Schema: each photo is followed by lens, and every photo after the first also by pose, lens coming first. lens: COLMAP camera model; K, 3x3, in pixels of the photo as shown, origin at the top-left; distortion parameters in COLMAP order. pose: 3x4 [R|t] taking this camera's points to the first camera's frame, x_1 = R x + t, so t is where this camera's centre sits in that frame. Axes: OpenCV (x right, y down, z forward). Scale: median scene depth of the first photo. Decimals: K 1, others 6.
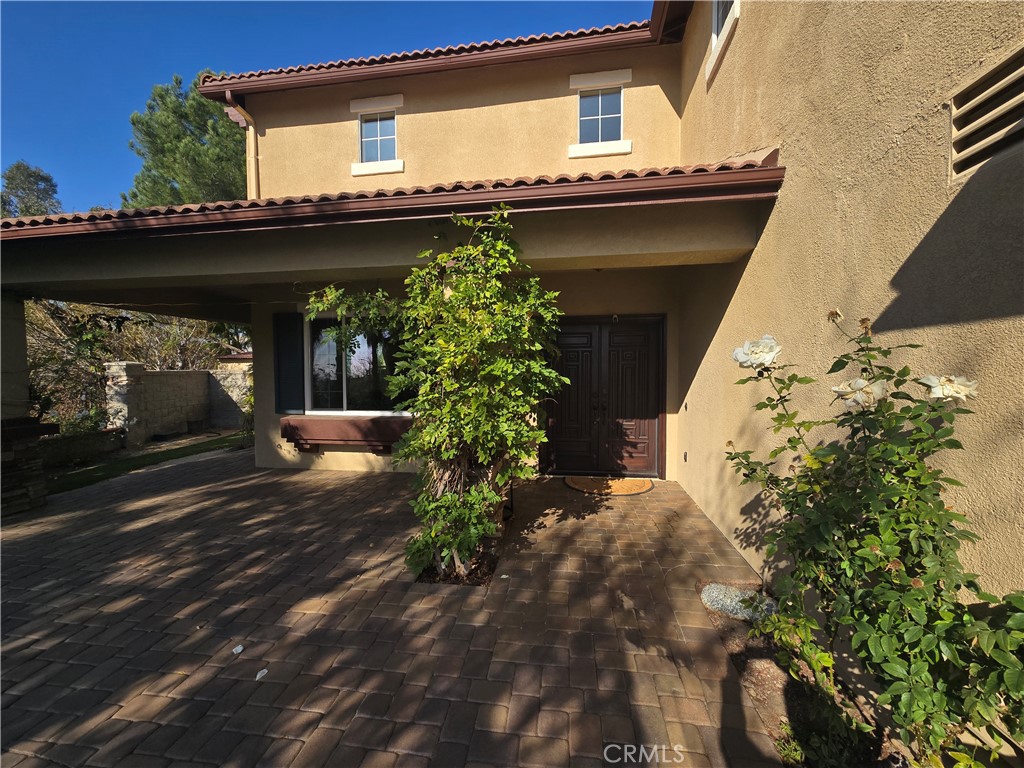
lens RADIAL K [[418.3, 0, 519.7], [0, 418.3, 385.3], [0, 0, 1]] dist [-0.000913, 0.000298]
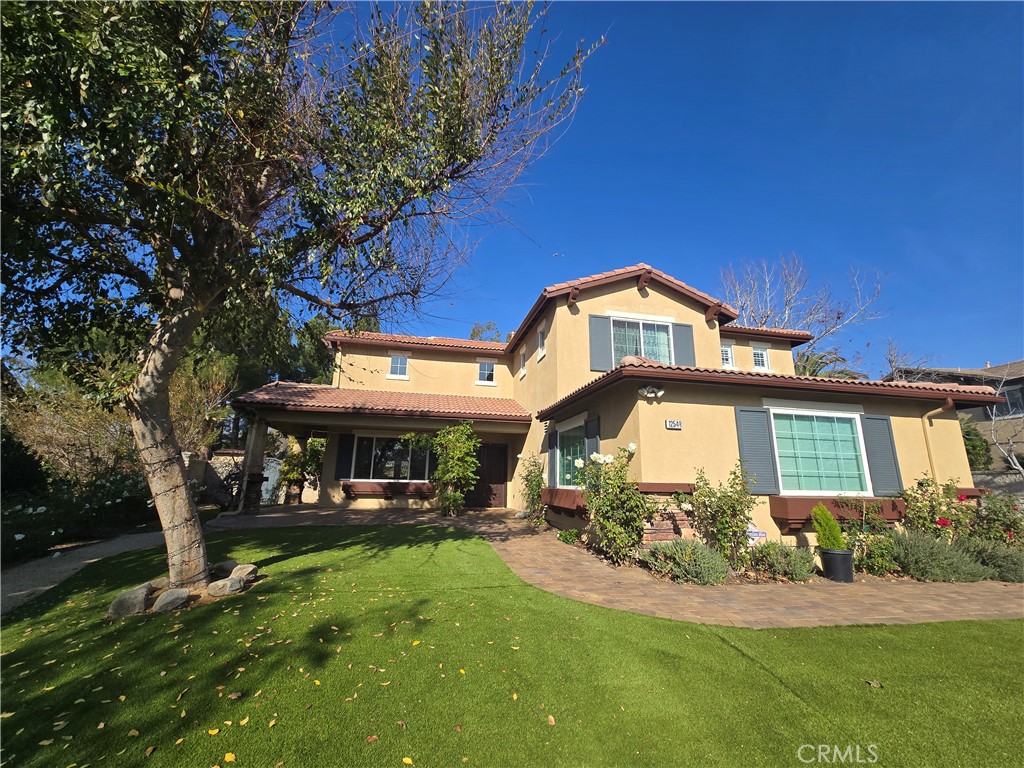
lens RADIAL K [[418.3, 0, 512.7], [0, 418.3, 385.5], [0, 0, 1]] dist [-0.000913, 0.000298]
pose [[0.932557, 0.106157, 0.345062, -0.599330], [-0.010634, 0.963454, -0.267664, 0.186678], [-0.360866, 0.245943, 0.899604, -1.554145]]
